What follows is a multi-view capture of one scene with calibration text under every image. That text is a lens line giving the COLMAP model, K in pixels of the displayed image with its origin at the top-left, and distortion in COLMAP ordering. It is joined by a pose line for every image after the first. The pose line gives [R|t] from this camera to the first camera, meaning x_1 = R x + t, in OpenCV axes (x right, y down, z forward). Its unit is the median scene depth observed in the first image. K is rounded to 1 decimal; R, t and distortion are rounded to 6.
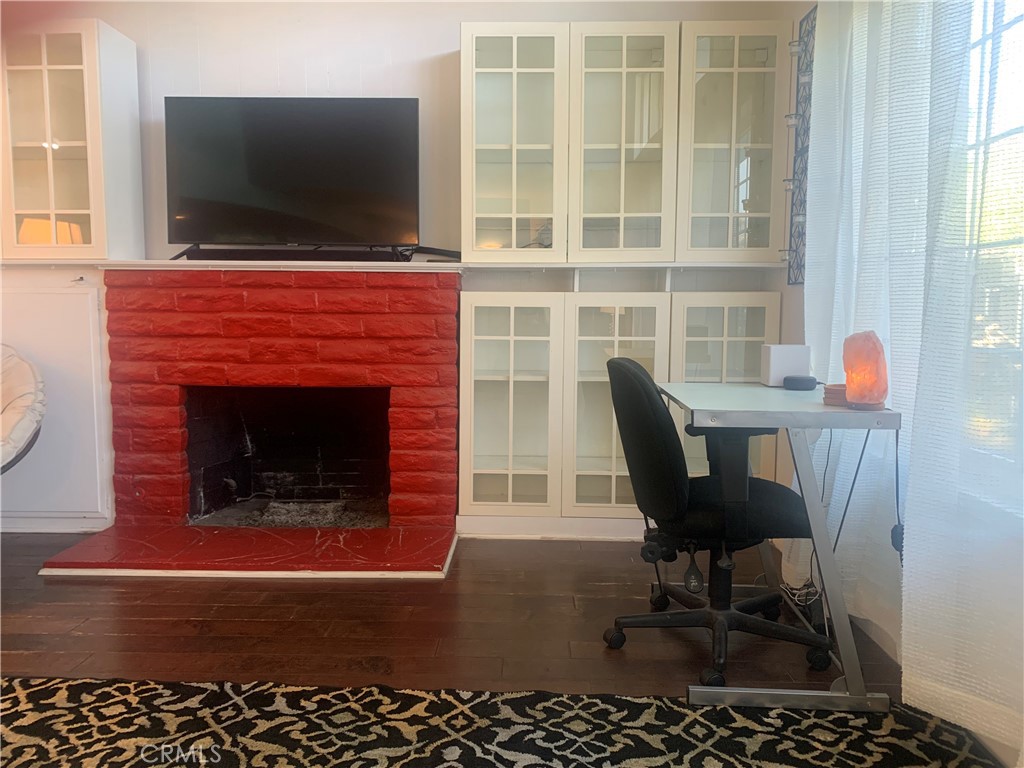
lens RADIAL K [[783.5, 0, 511.3], [0, 783.5, 375.3], [0, 0, 1]] dist [0.049242, -0.060031]
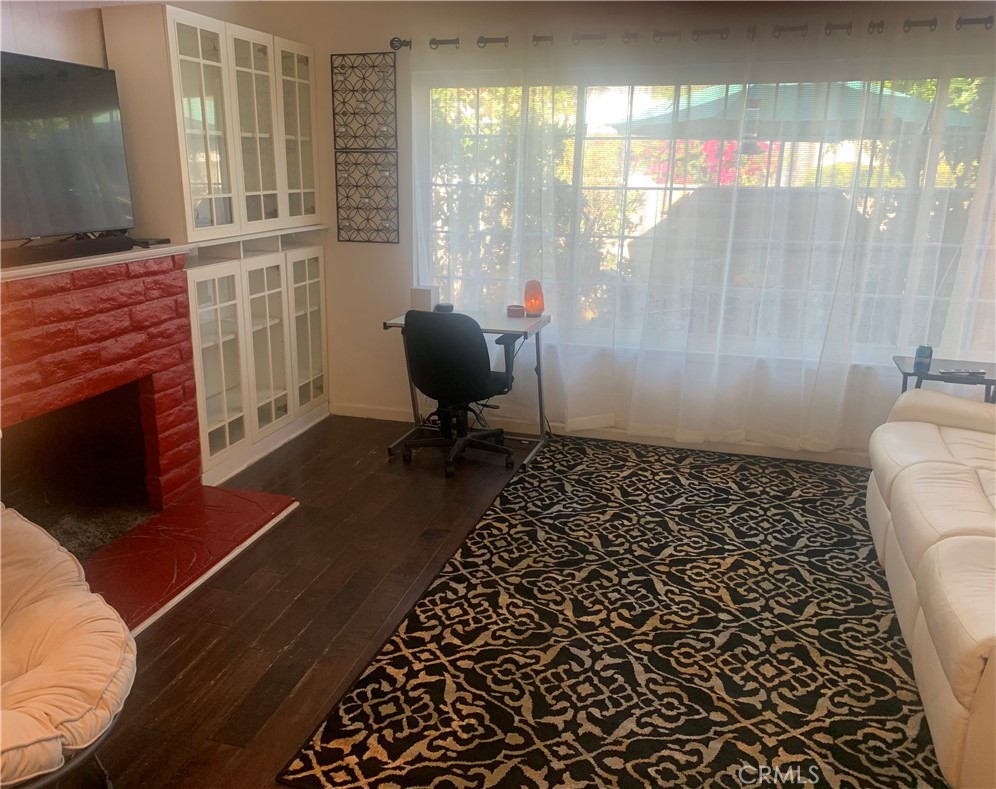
lens RADIAL K [[783.5, 0, 493.9], [0, 783.5, 397.6], [0, 0, 1]] dist [-0.011518, -0.007831]
pose [[0.260091, -0.271962, 0.926493, -0.988459], [0.082787, 0.962263, 0.259221, -0.181829], [-0.962029, 0.009281, 0.272791, 0.316954]]
